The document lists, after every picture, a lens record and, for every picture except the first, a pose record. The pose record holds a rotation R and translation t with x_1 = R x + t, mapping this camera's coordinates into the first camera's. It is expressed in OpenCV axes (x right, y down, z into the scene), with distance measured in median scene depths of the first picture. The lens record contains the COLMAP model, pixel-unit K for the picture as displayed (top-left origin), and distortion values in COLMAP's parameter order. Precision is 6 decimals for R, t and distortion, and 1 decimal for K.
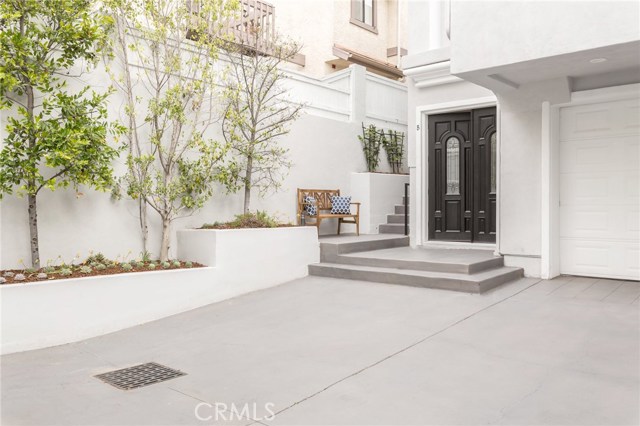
lens RADIAL K [[530.0, 0, 320.0], [0, 530.0, 213.0], [0, 0, 1]] dist [-0.003593, -0.002828]
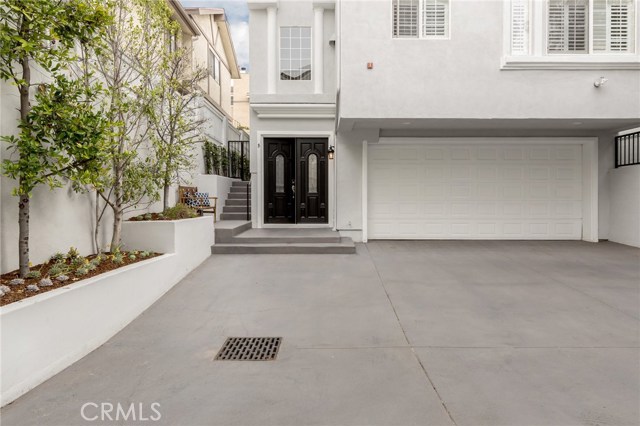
lens RADIAL K [[368.5, 0, 319.6], [0, 368.5, 204.1], [0, 0, 1]] dist [-0.000018, 0.000381]
pose [[0.745540, -0.004692, 0.666445, -0.384355], [0.004788, 0.999987, 0.001684, -0.003375], [-0.666444, 0.001936, 0.745553, 0.154132]]
